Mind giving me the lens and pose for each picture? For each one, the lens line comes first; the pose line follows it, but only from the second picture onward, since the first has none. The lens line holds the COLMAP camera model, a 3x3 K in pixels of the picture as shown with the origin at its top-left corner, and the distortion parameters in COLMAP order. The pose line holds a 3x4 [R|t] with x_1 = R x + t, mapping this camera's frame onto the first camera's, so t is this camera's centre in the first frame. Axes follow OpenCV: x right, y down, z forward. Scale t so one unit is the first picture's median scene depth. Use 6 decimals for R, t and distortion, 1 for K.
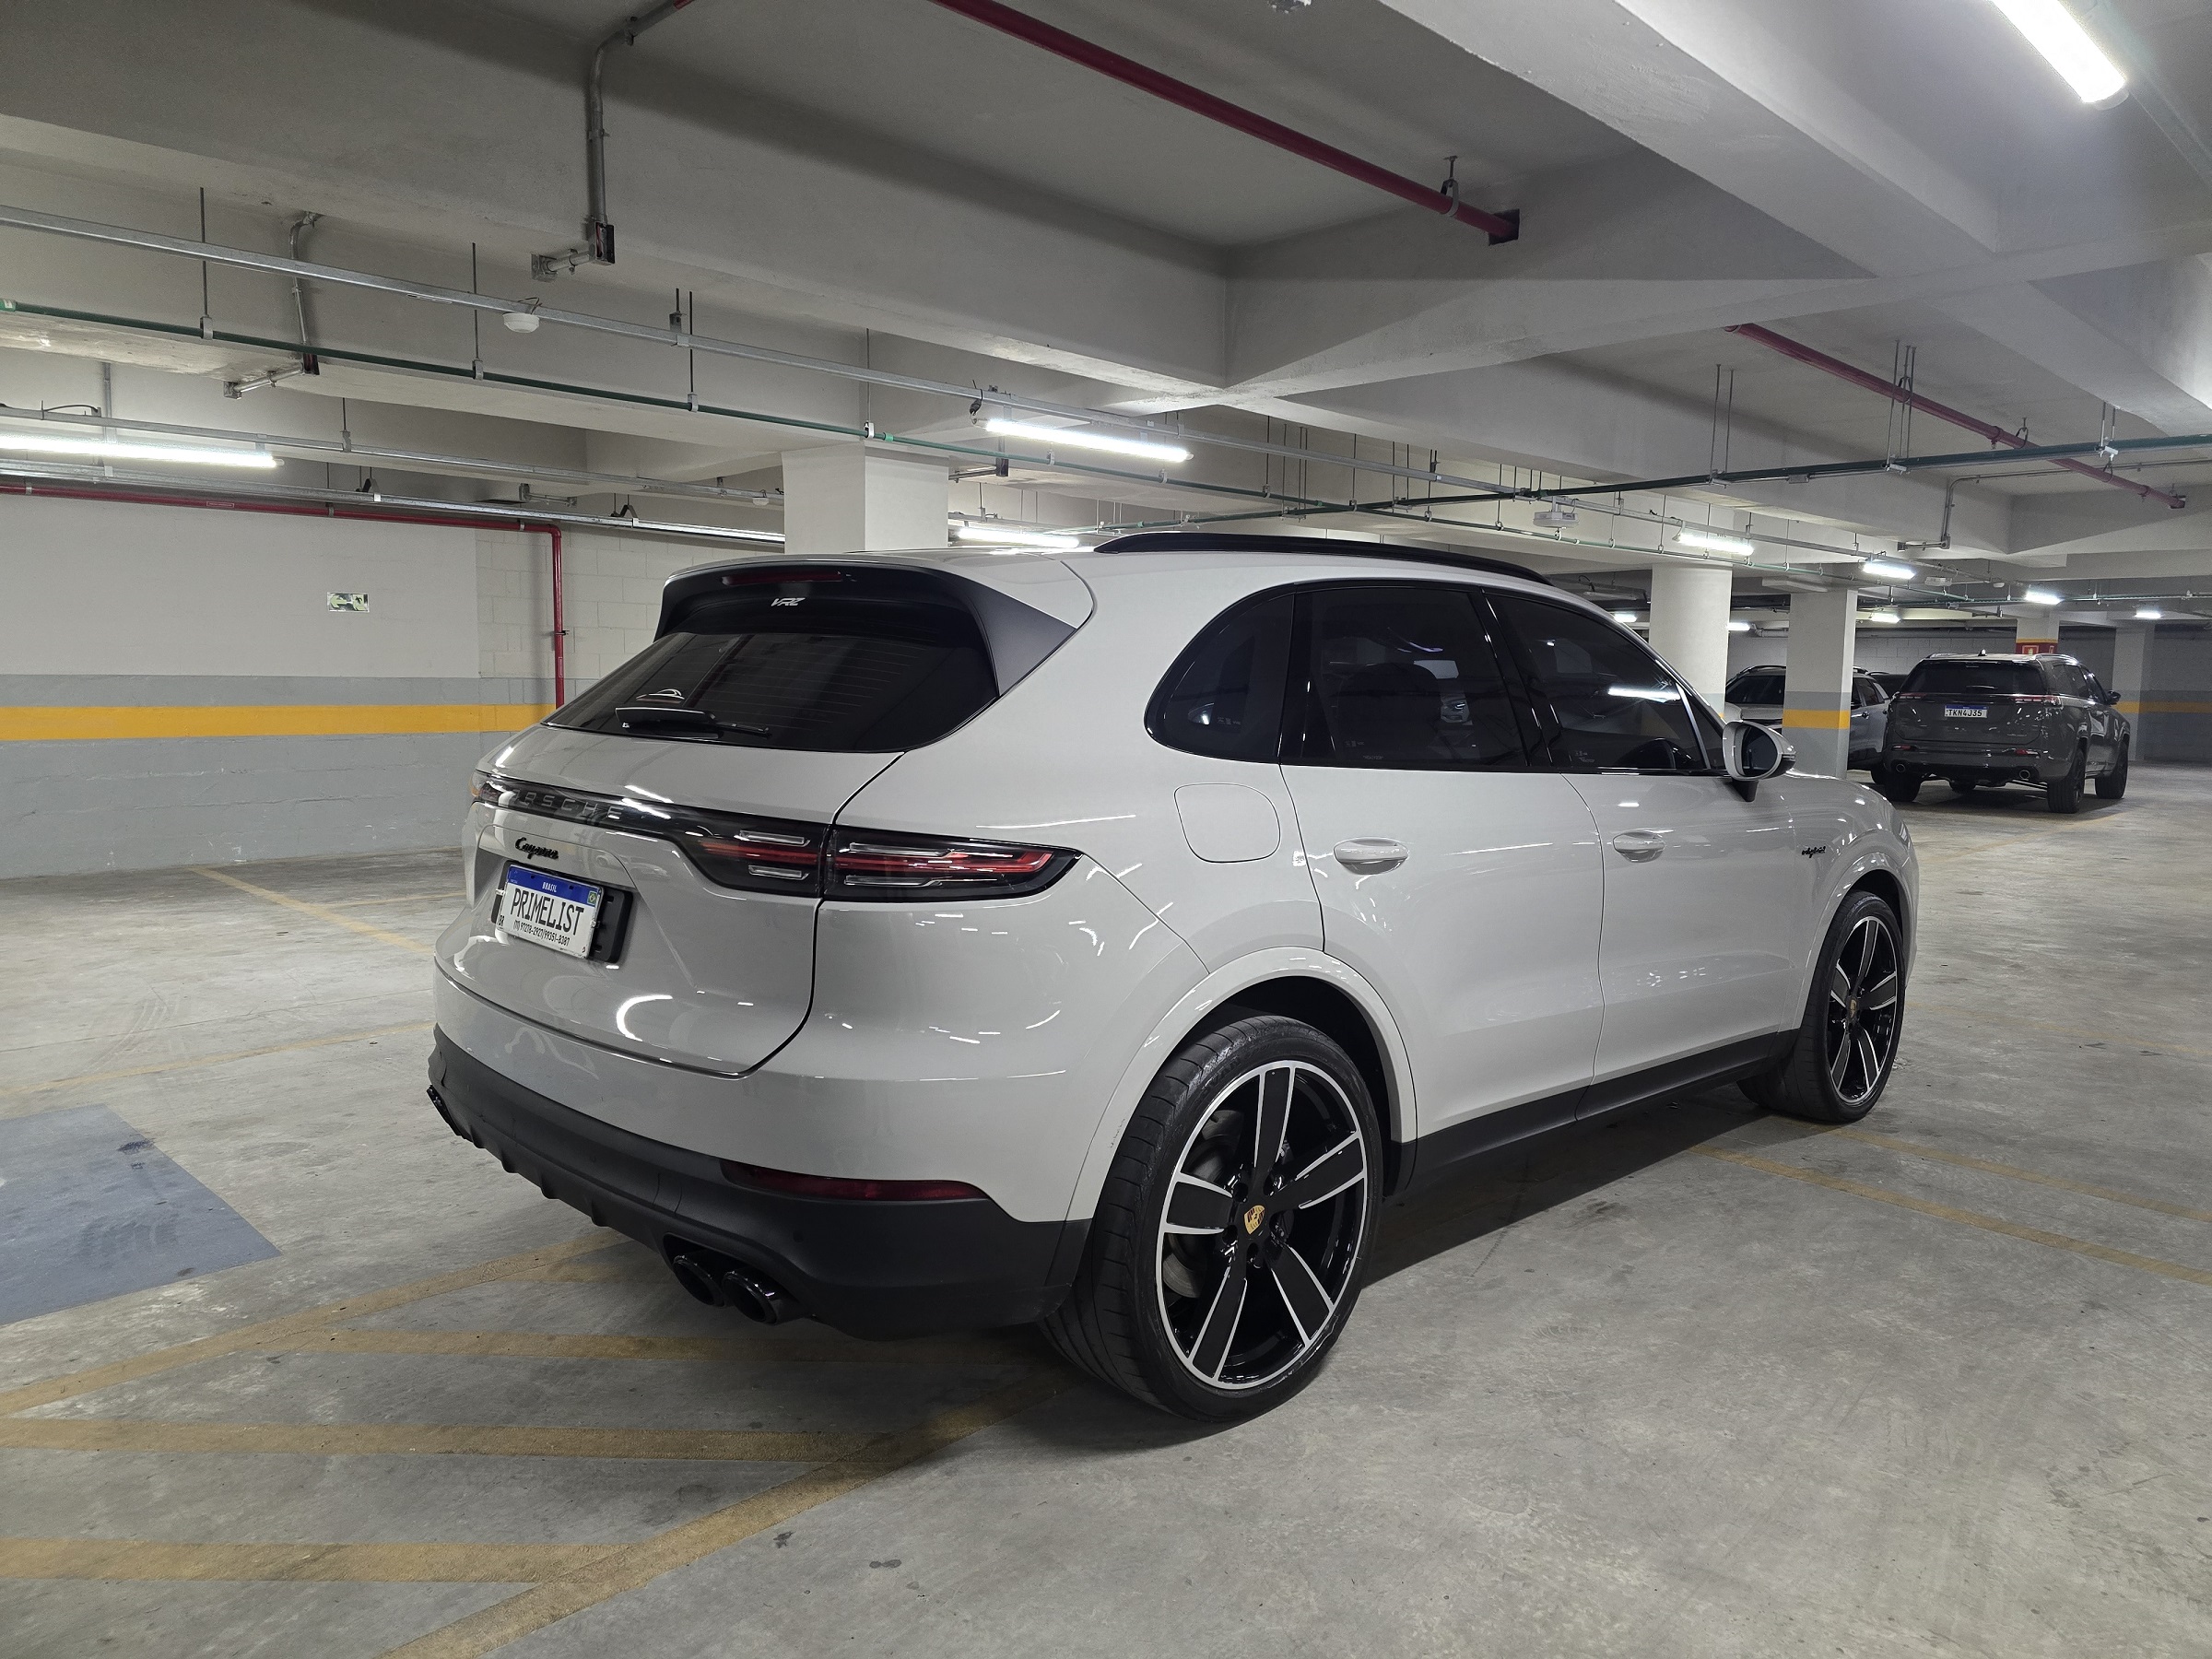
lens RADIAL K [[1465.5, 0, 1126.8], [0, 1465.5, 832.5], [0, 0, 1]] dist [0.059217, -0.053250]
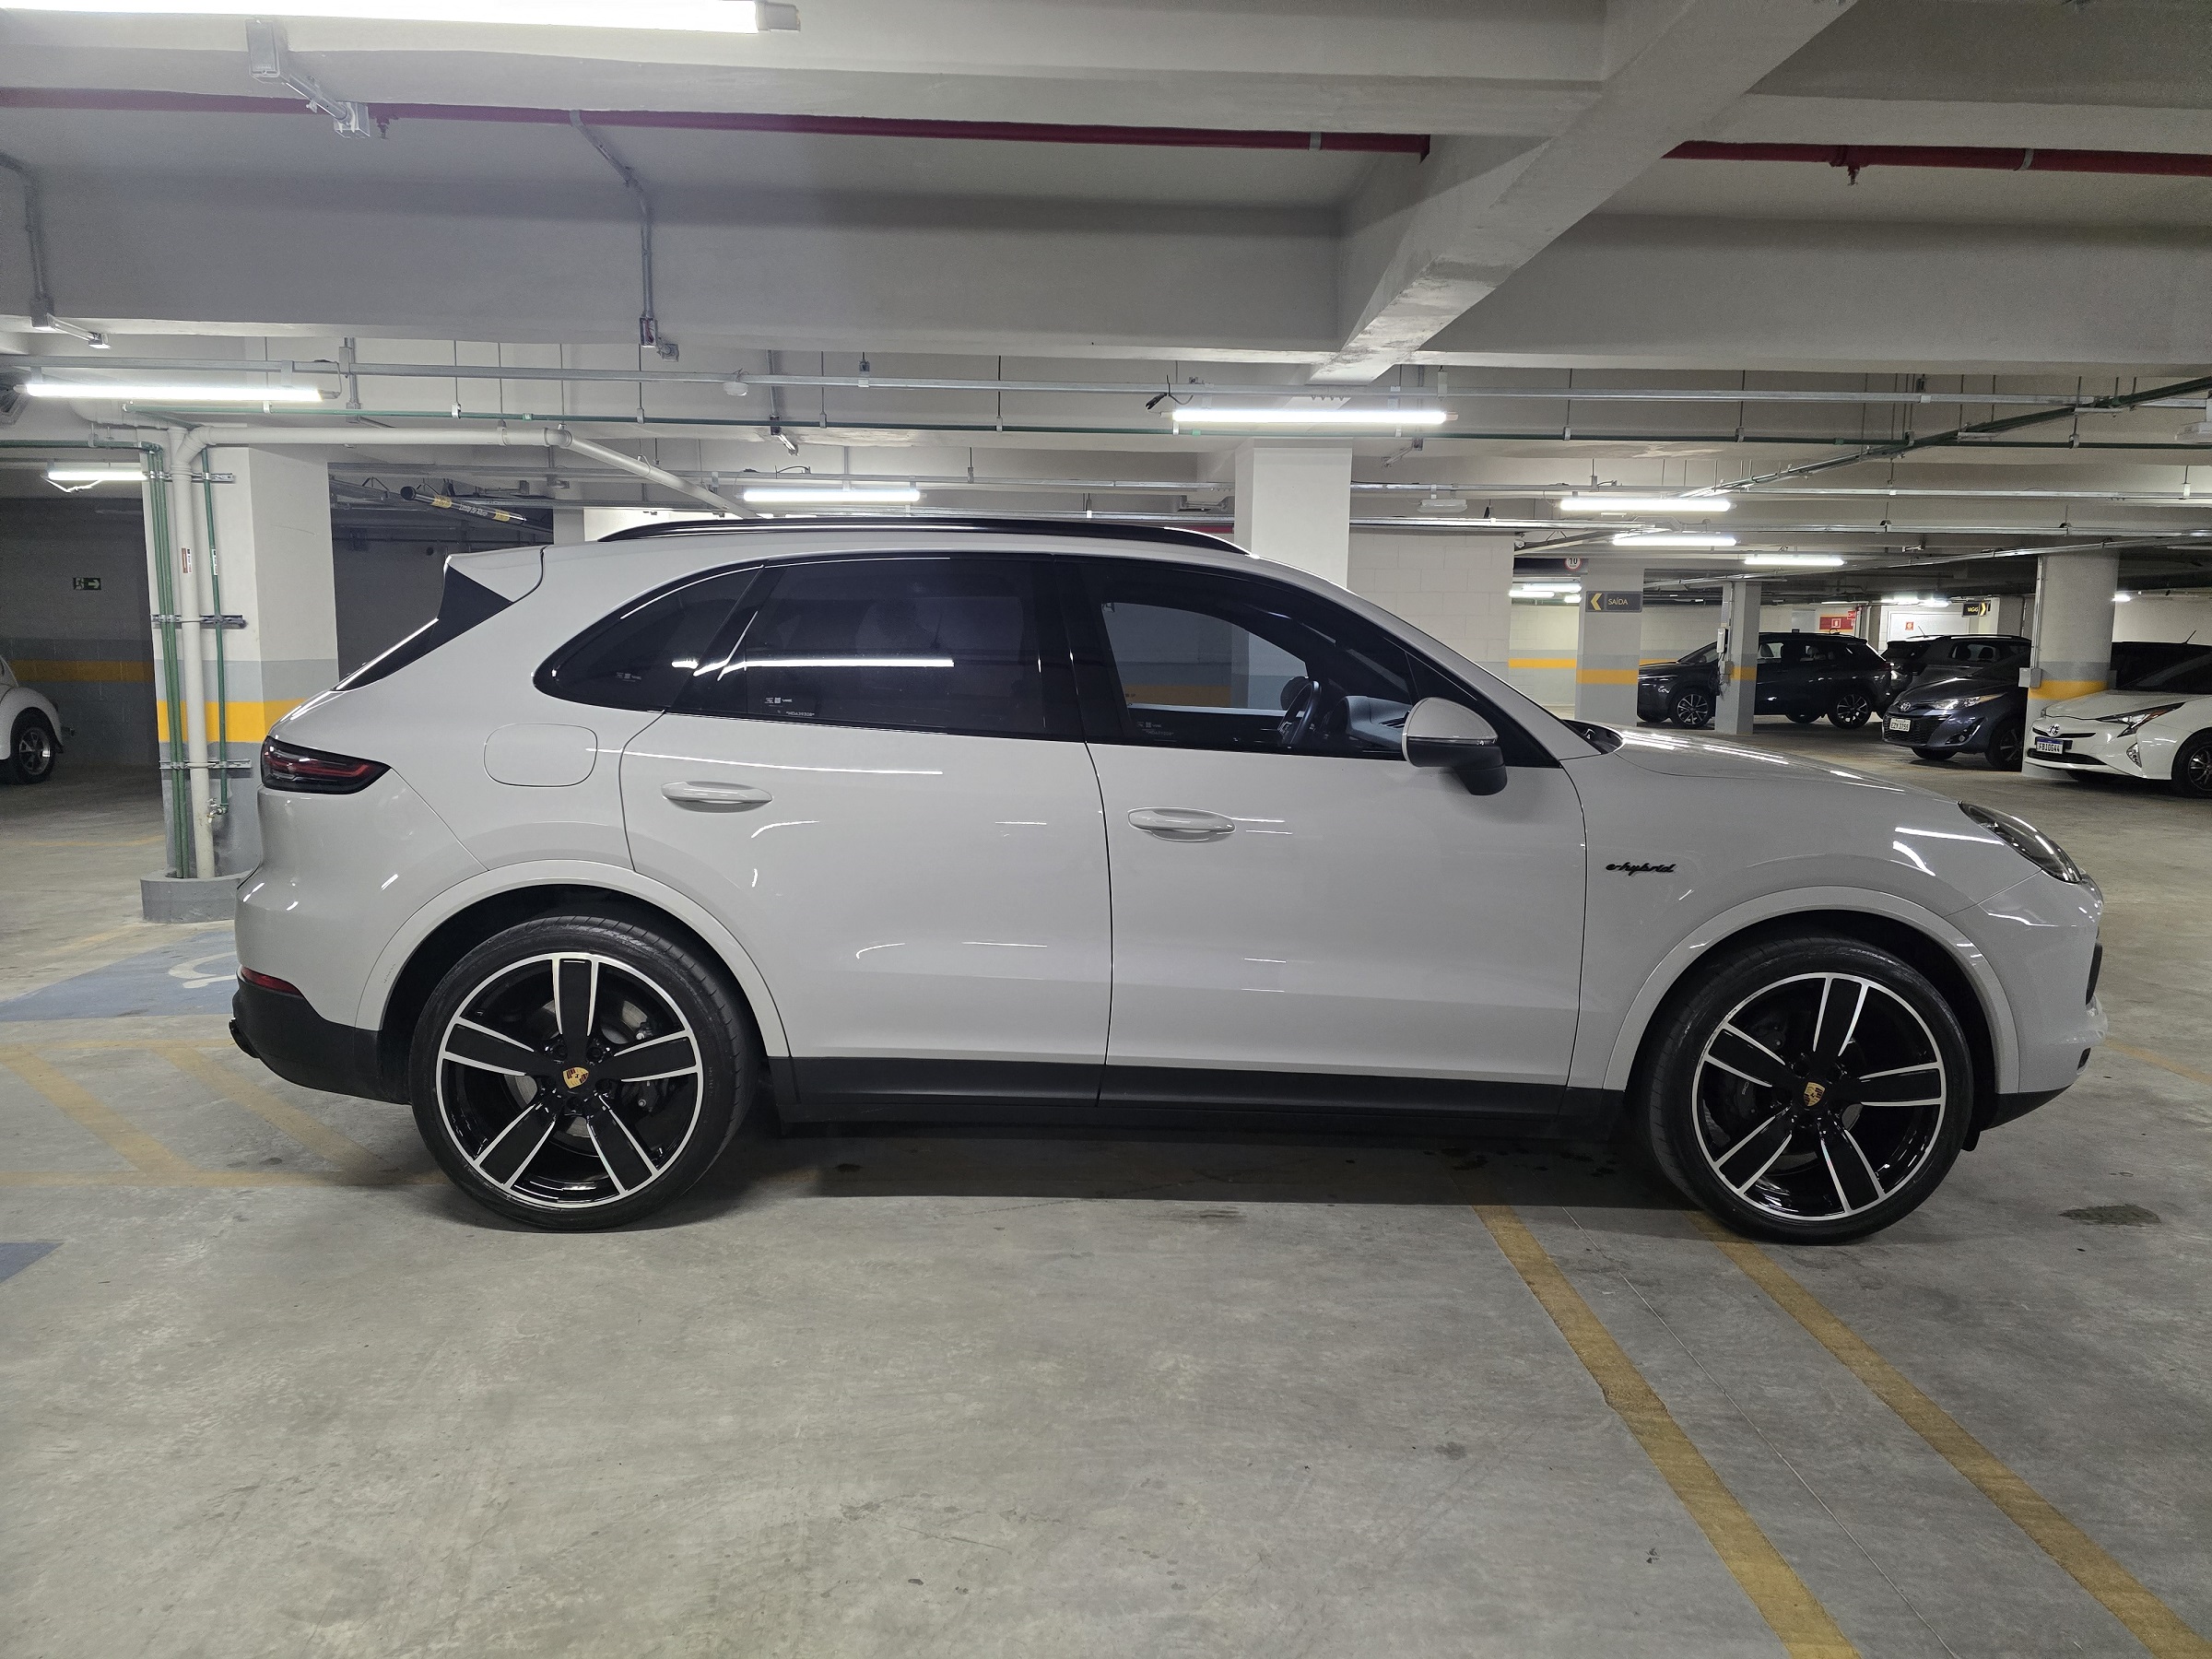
lens RADIAL K [[1465.5, 0, 1119.7], [0, 1465.5, 825.6], [0, 0, 1]] dist [0.059217, -0.053250]
pose [[0.739253, 0.075158, -0.669221, 1.038526], [-0.072306, 0.996866, 0.032083, -0.018769], [0.669535, 0.024671, 0.742371, 0.313636]]
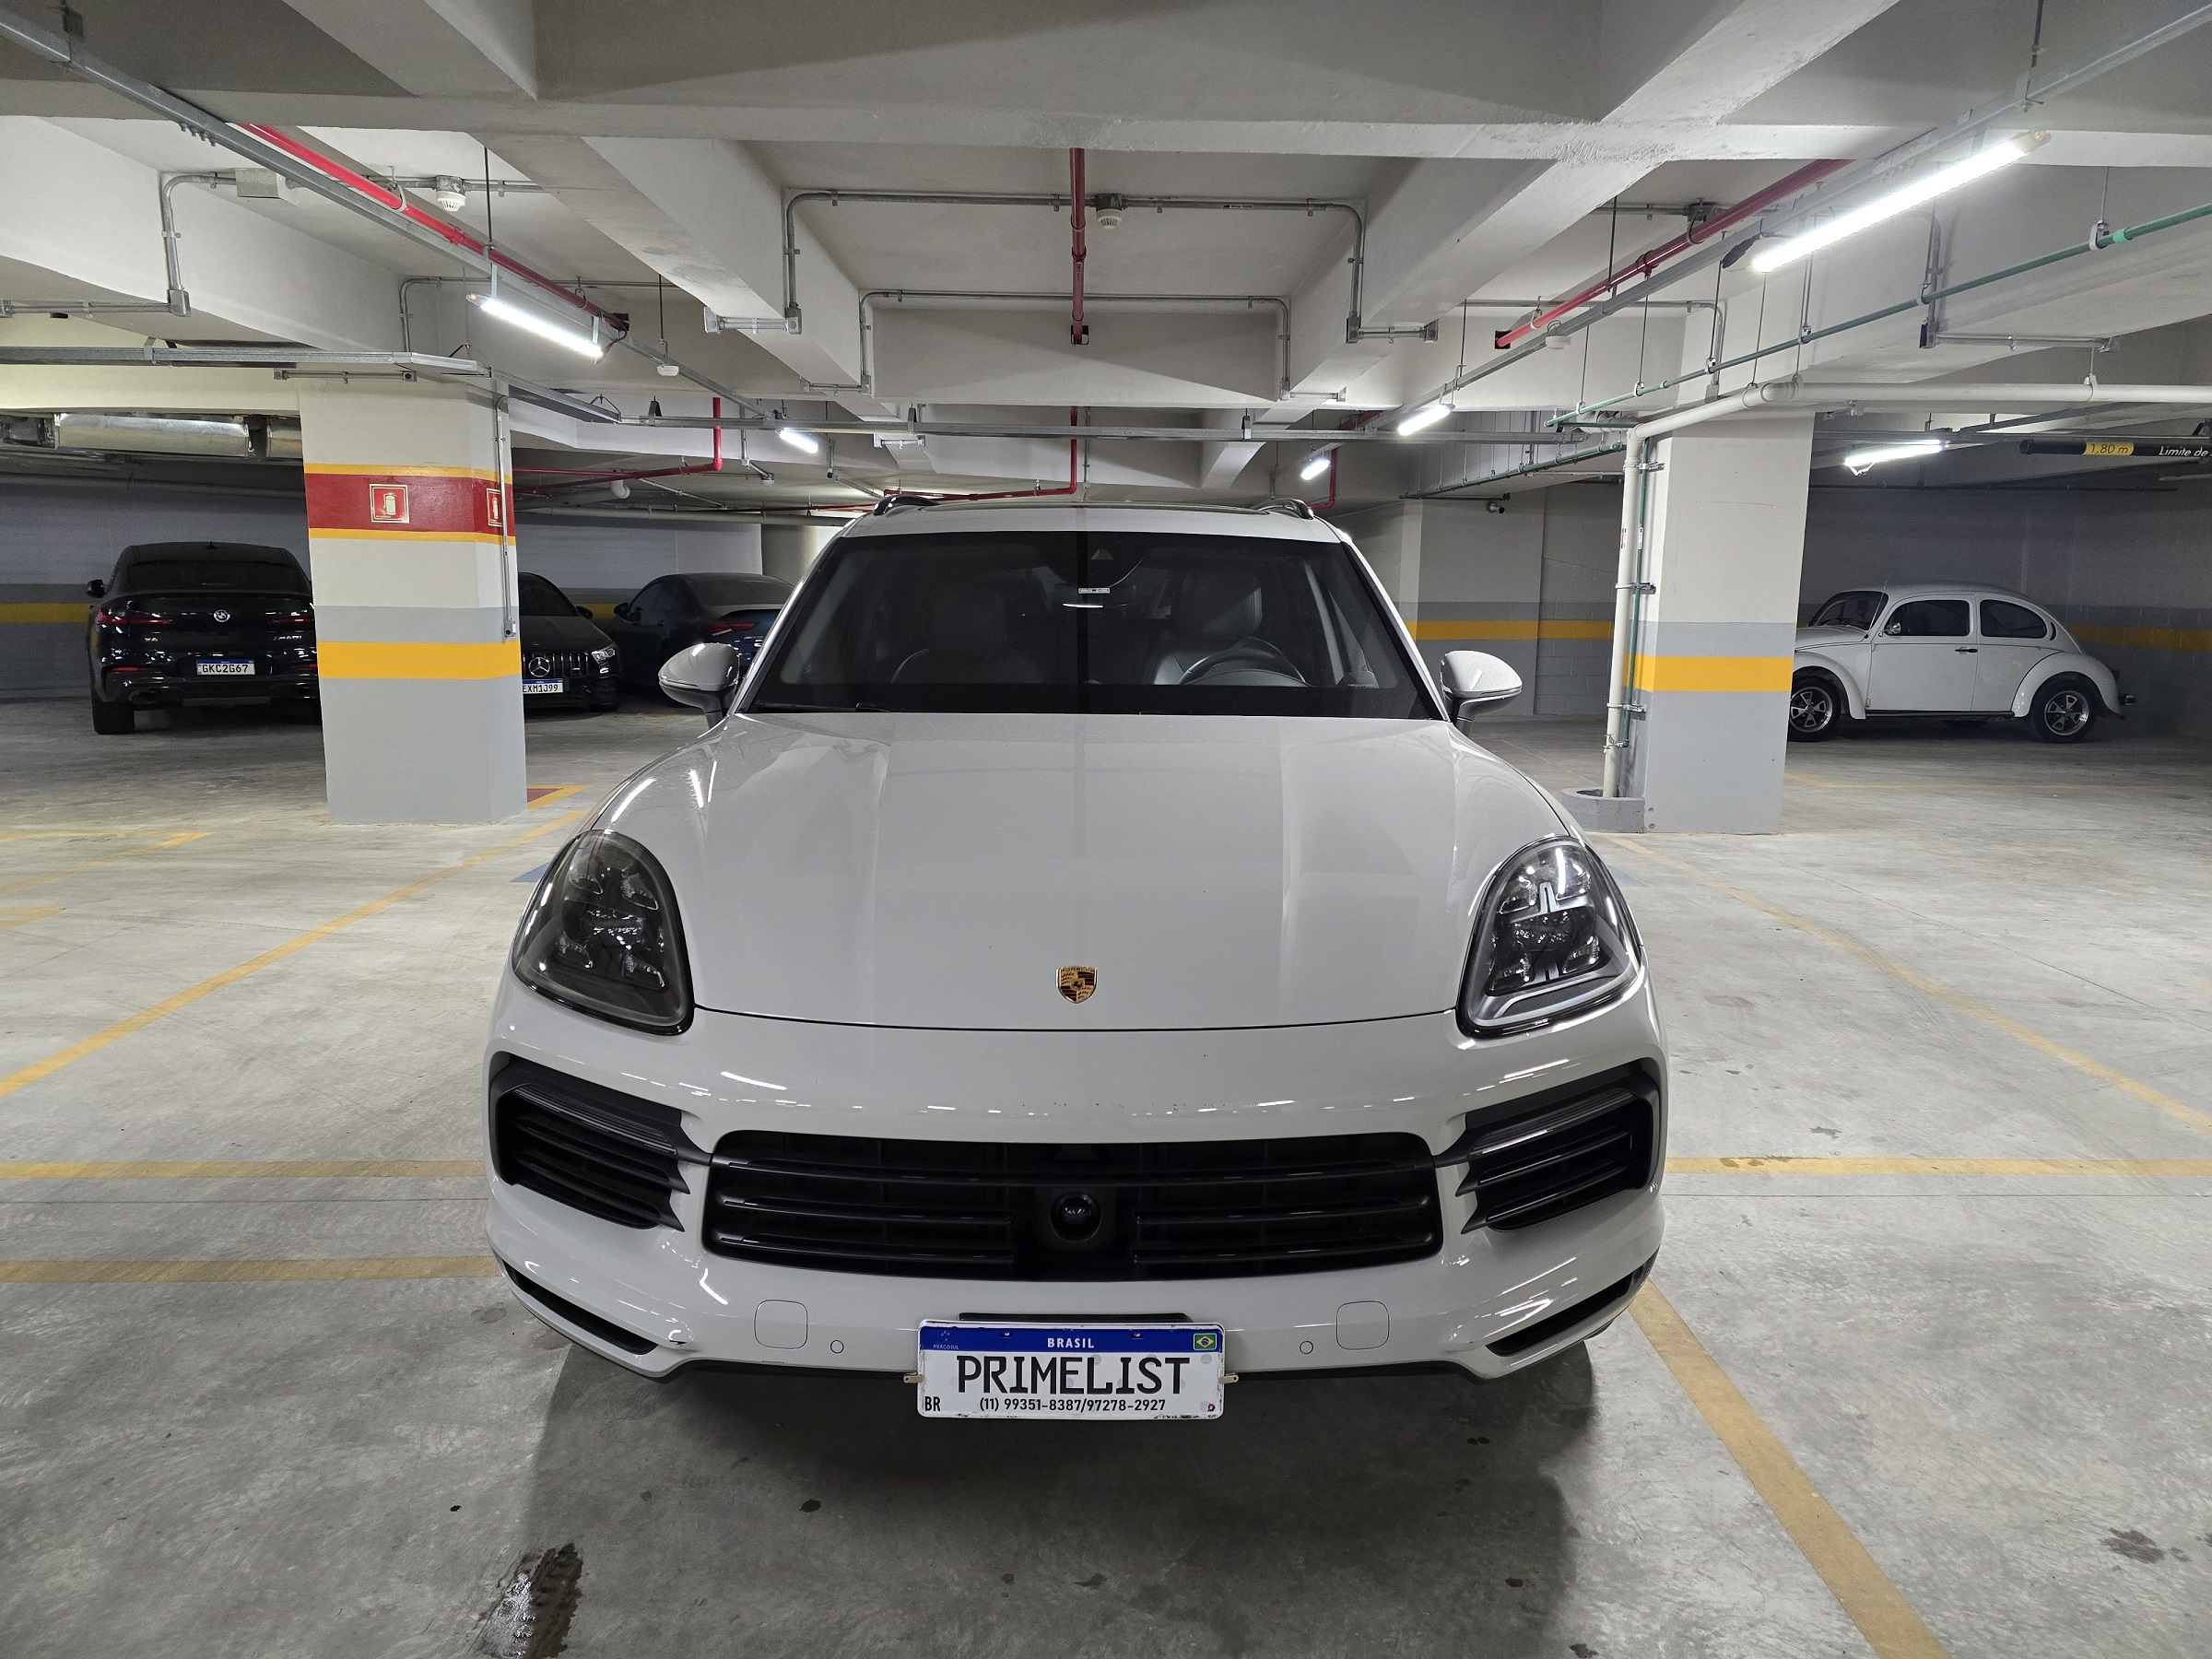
lens RADIAL K [[1465.5, 0, 1117.6], [0, 1465.5, 819.6], [0, 0, 1]] dist [0.059217, -0.053250]
pose [[-0.684601, 0.092149, -0.723070, 1.124482], [-0.103676, 0.969582, 0.221725, -0.242641], [0.721507, 0.226758, -0.654223, 2.206195]]
